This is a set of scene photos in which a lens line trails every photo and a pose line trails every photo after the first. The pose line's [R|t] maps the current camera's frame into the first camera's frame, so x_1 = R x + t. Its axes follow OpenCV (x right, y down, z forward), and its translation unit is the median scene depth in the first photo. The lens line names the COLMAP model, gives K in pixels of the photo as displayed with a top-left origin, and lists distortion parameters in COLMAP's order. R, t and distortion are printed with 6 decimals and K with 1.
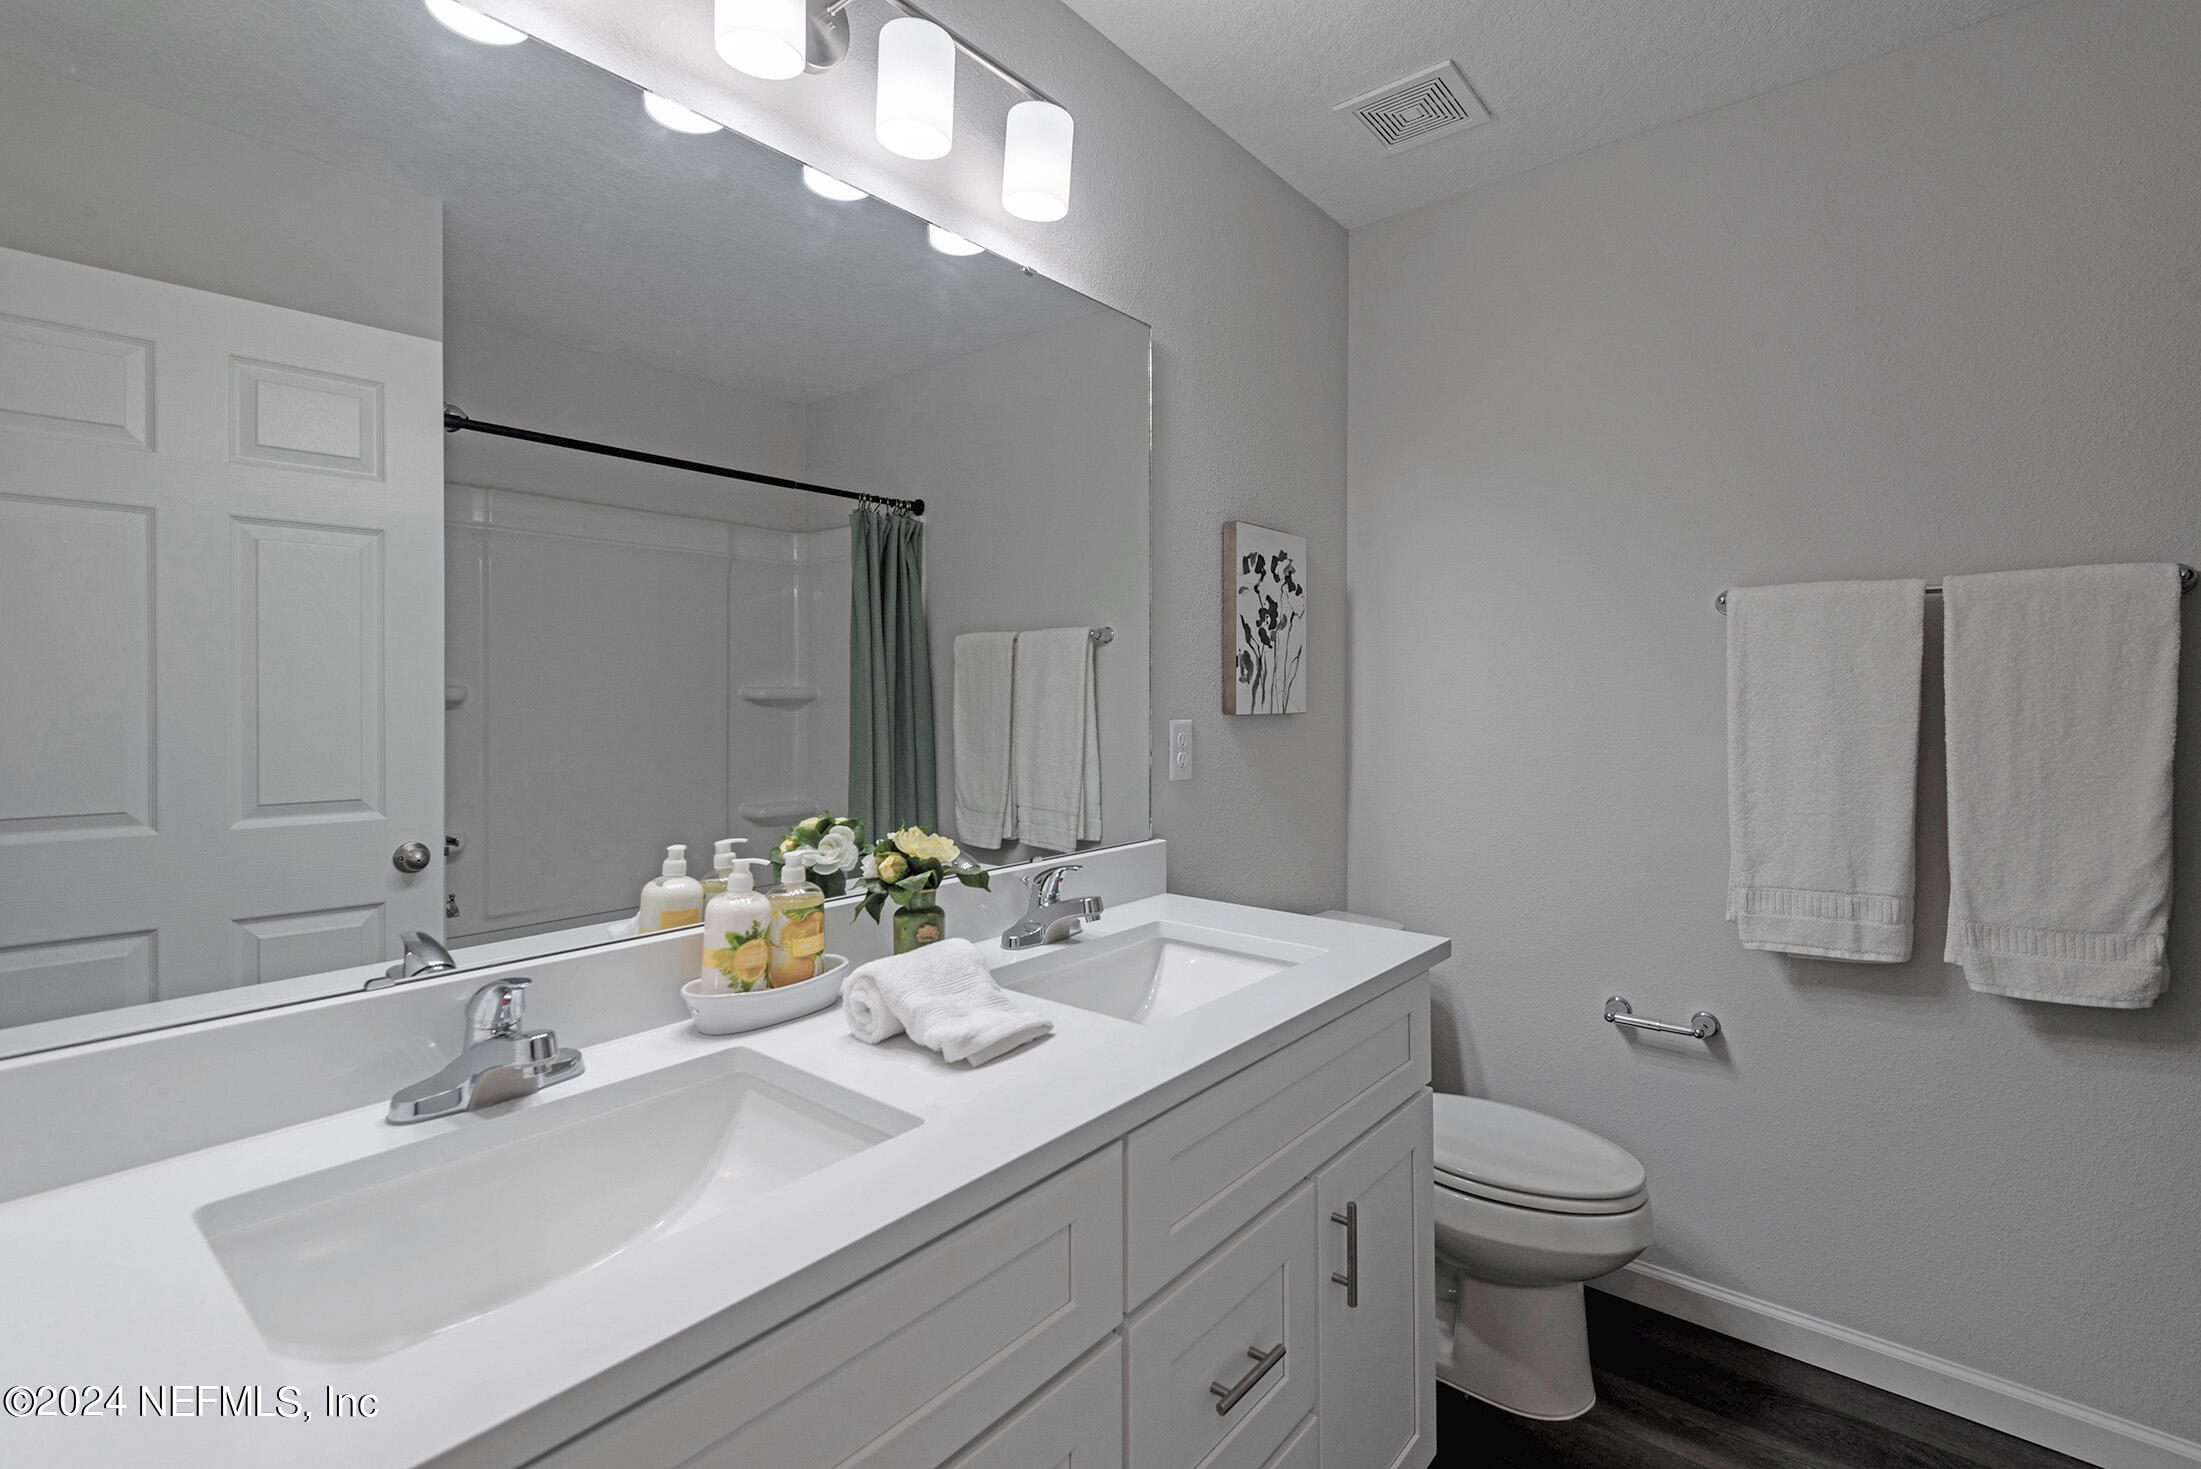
lens RADIAL K [[1000.1, 0, 1102.6], [0, 1000.1, 710.2], [0, 0, 1]] dist [0.031591, -0.020077]
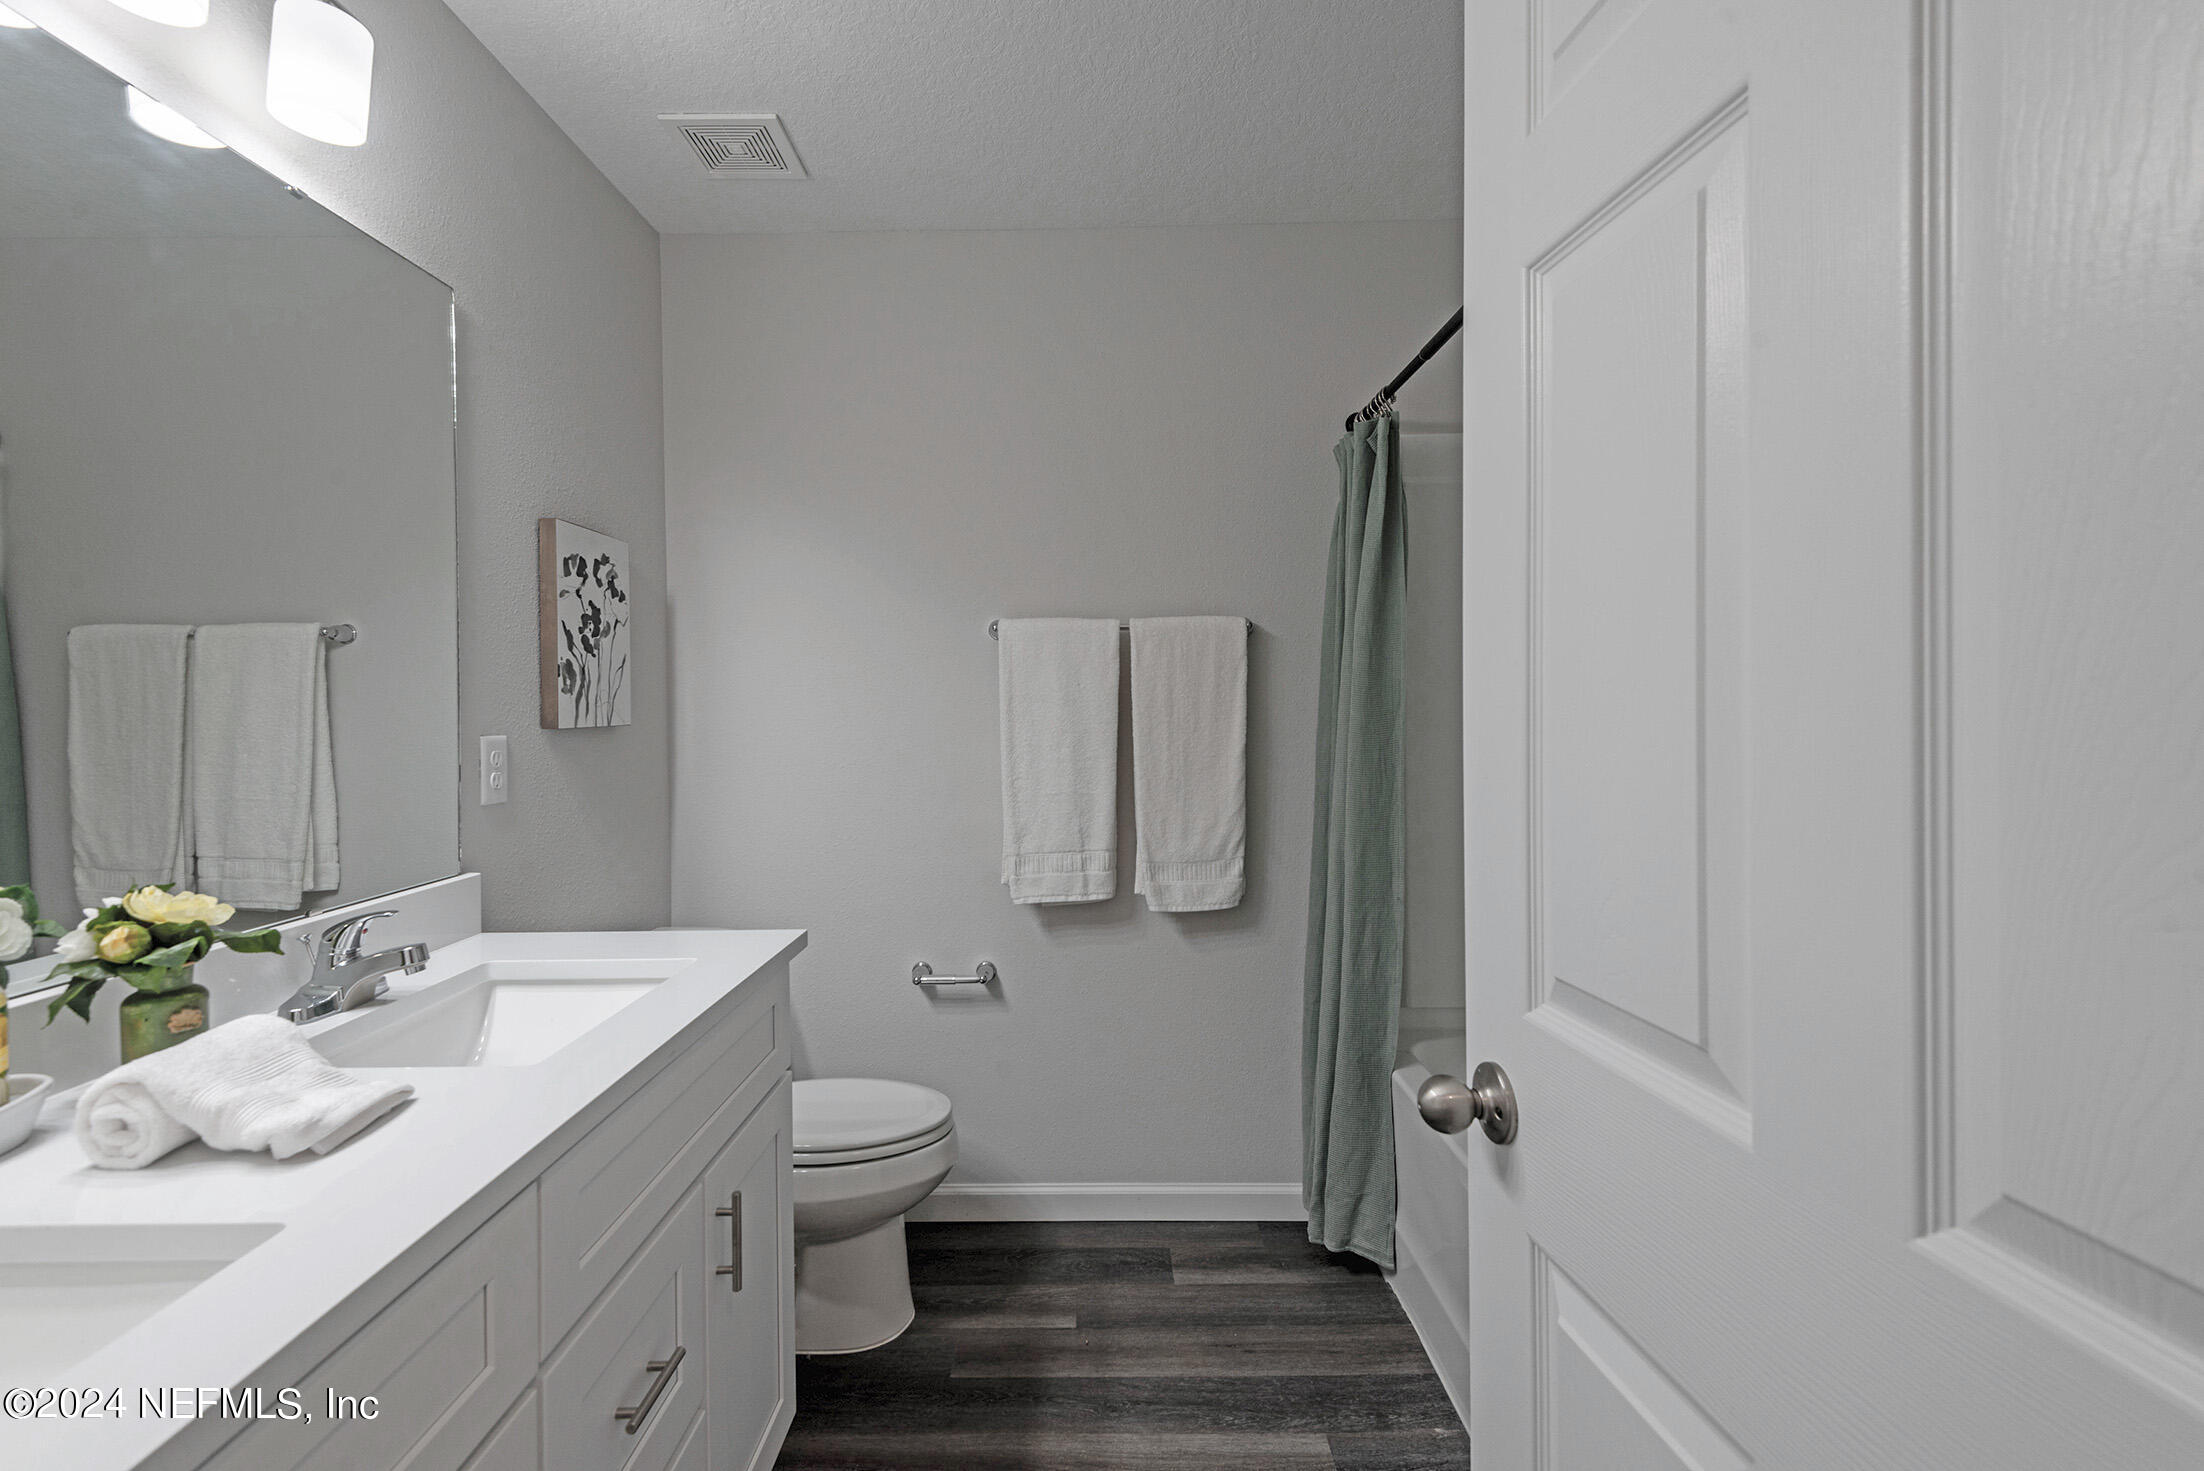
lens RADIAL K [[1013.6, 0, 1106.2], [0, 1013.6, 704.2], [0, 0, 1]] dist [0.025219, -0.014978]
pose [[0.762581, -0.007304, 0.646852, -0.101092], [0.016501, 0.999831, -0.008163, -0.002284], [-0.646683, 0.016898, 0.762572, -0.047138]]
